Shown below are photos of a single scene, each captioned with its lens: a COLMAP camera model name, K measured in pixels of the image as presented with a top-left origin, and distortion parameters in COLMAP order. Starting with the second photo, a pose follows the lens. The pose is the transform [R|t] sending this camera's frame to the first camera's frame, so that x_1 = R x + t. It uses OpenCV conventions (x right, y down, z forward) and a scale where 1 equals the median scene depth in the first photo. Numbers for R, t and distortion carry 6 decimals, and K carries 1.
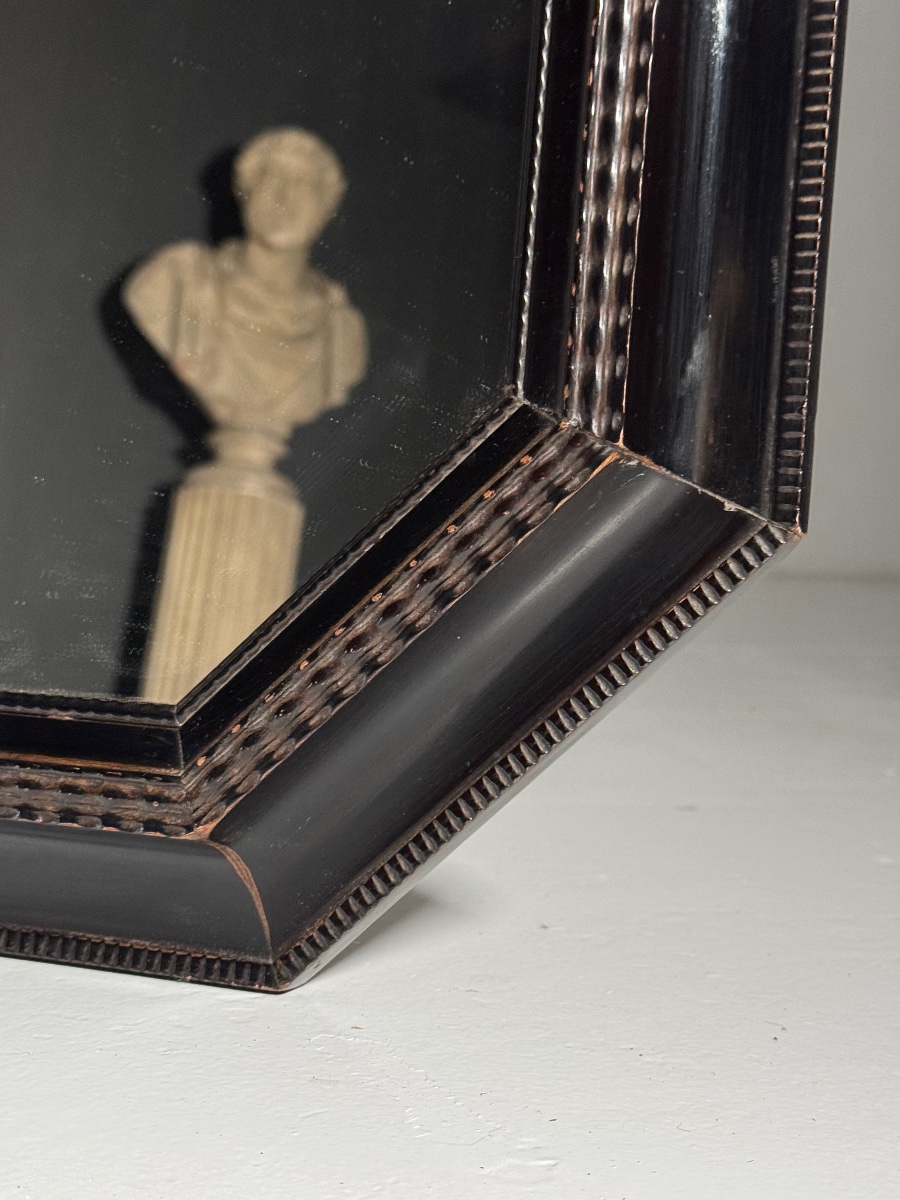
lens RADIAL K [[1931.0, 0, 450.0], [0, 1931.0, 600.0], [0, 0, 1]] dist [0.133709, -0.109776]
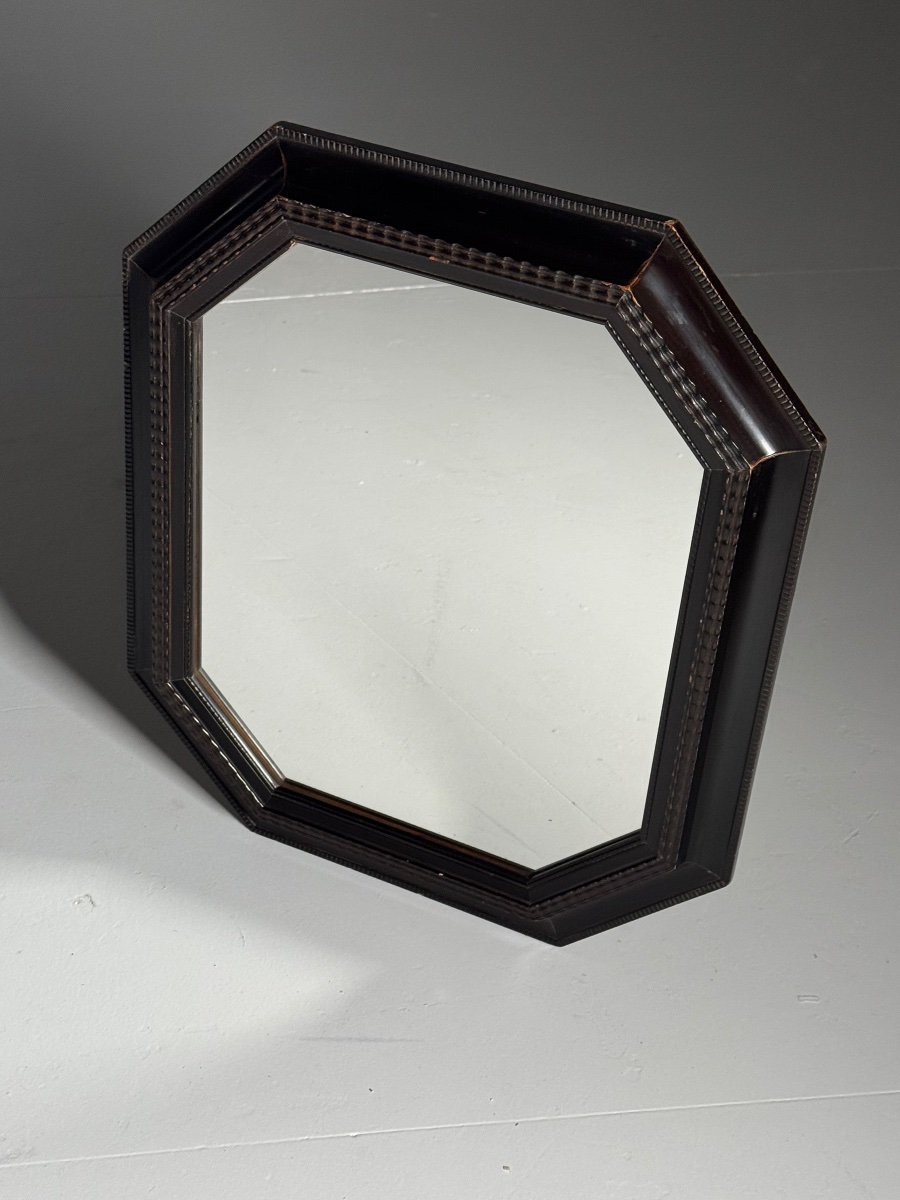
lens RADIAL K [[1931.0, 0, 450.0], [0, 1931.0, 600.0], [0, 0, 1]] dist [0.133709, -0.109776]
pose [[0.998379, 0.032101, -0.046992, -0.138150], [0.001613, 0.809438, 0.587203, -2.159187], [0.056887, -0.586328, 0.808074, -1.258125]]
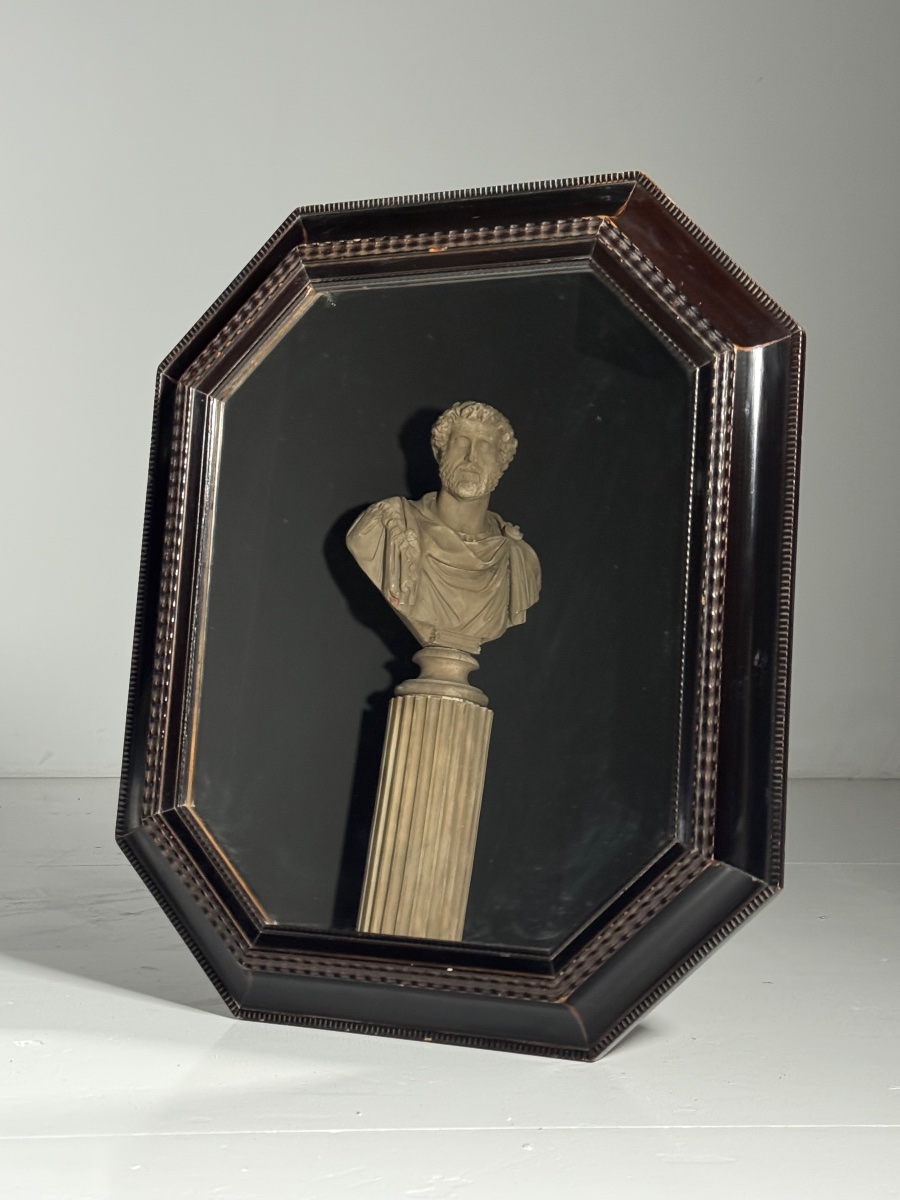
lens RADIAL K [[1860.0, 0, 450.0], [0, 1860.0, 600.0], [0, 0, 1]] dist [0.128329, -0.014785]
pose [[0.996366, -0.026232, -0.081037, -0.057516], [0.019670, 0.996541, -0.080739, -0.226172], [0.082875, 0.078852, 0.993436, -1.631771]]
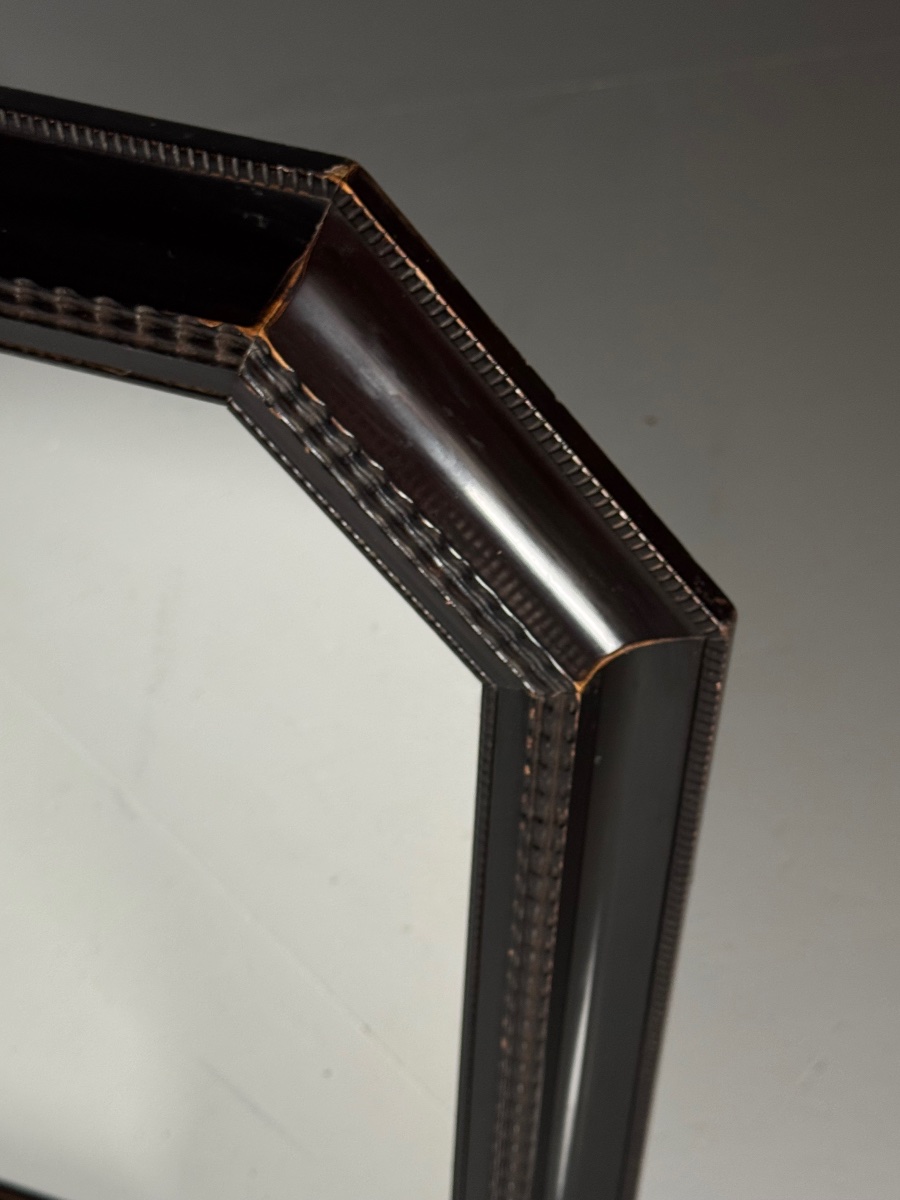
lens RADIAL K [[1931.0, 0, 450.0], [0, 1931.0, 600.0], [0, 0, 1]] dist [0.133709, -0.109776]
pose [[0.998278, -0.058611, -0.002601, 0.064177], [0.044259, 0.723251, 0.689165, -1.636745], [-0.038512, -0.688093, 0.724600, 0.147427]]
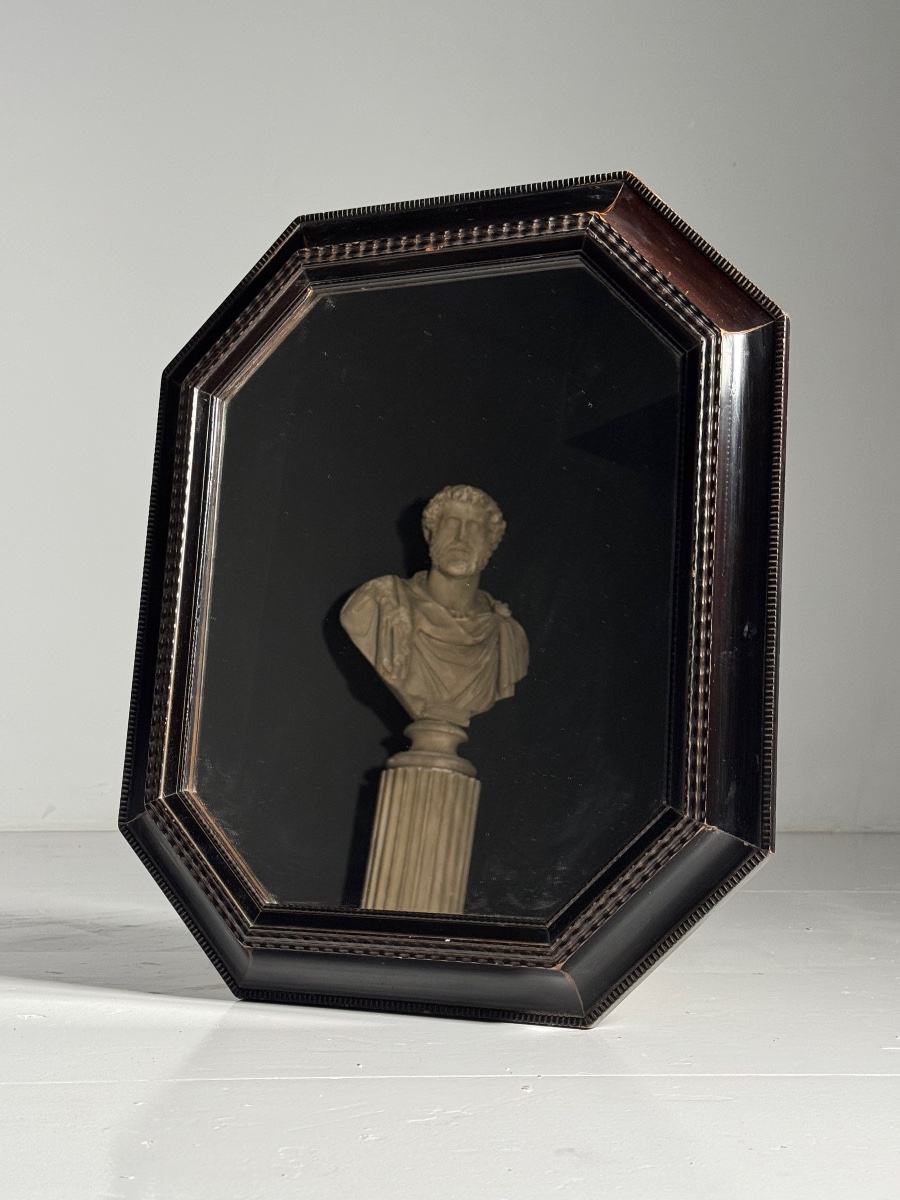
lens RADIAL K [[1791.7, 0, 450.0], [0, 1791.7, 600.0], [0, 0, 1]] dist [0.131984, -0.023774]
pose [[0.996806, -0.033086, -0.072686, -0.077860], [0.022815, 0.990193, -0.137833, -0.045439], [0.076534, 0.135734, 0.987785, -1.585827]]
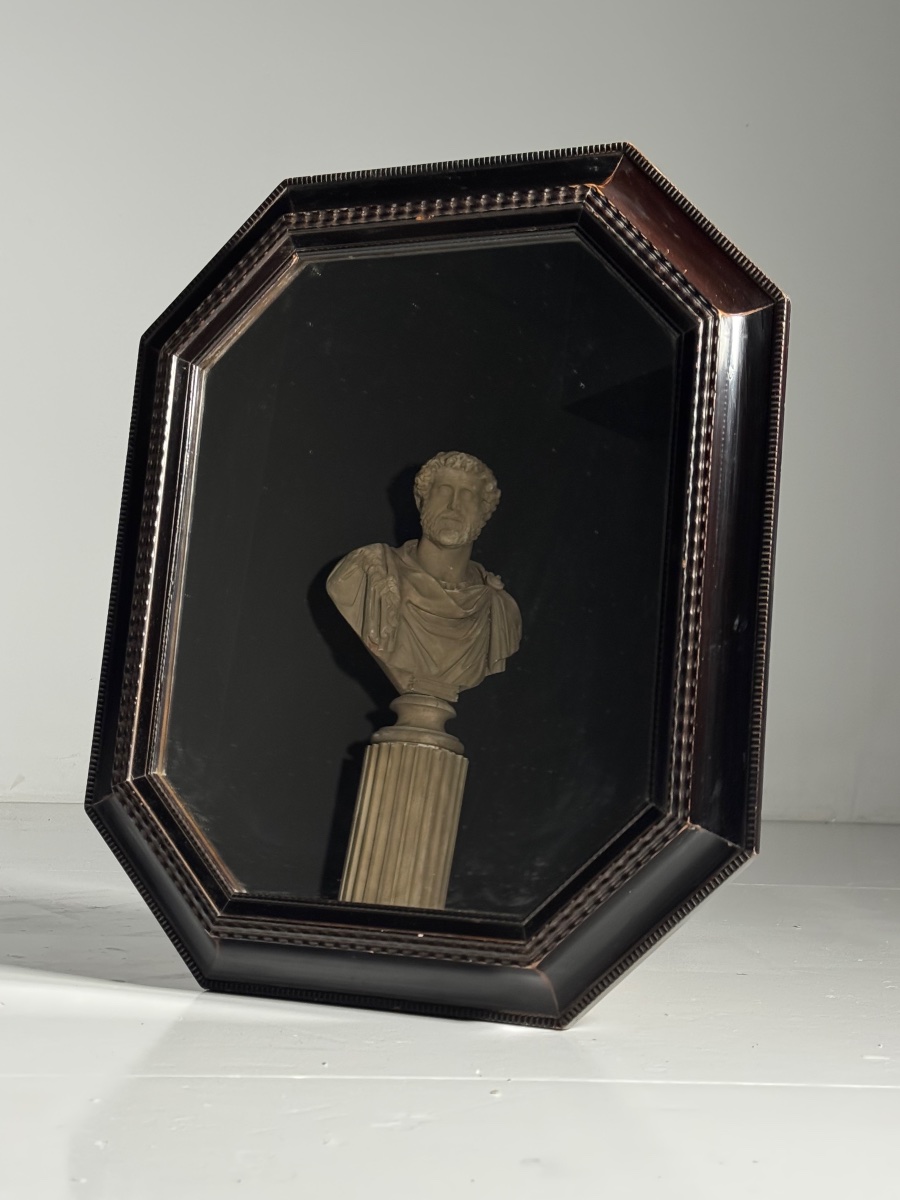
lens RADIAL K [[1860.0, 0, 450.0], [0, 1860.0, 600.0], [0, 0, 1]] dist [0.128329, -0.014785]
pose [[0.997566, -0.007654, -0.069305, -0.060492], [-0.000712, 0.992787, -0.119893, -0.069868], [0.069722, 0.119650, 0.990365, -1.596528]]
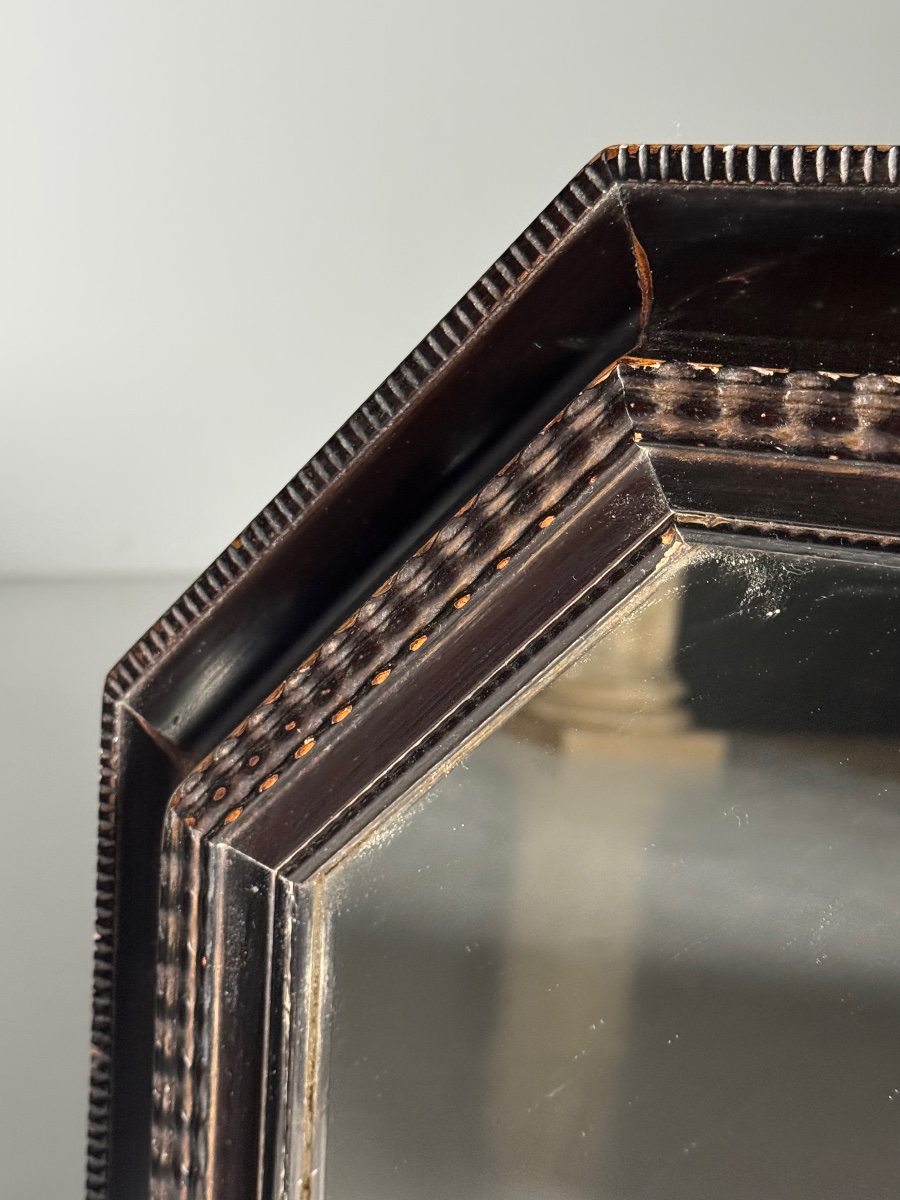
lens RADIAL K [[1931.0, 0, 450.0], [0, 1931.0, 600.0], [0, 0, 1]] dist [0.133709, -0.109776]
pose [[0.986100, -0.002685, -0.166131, -0.465950], [0.036811, 0.978553, 0.202680, -1.088366], [0.162024, -0.205978, 0.965050, 0.521528]]
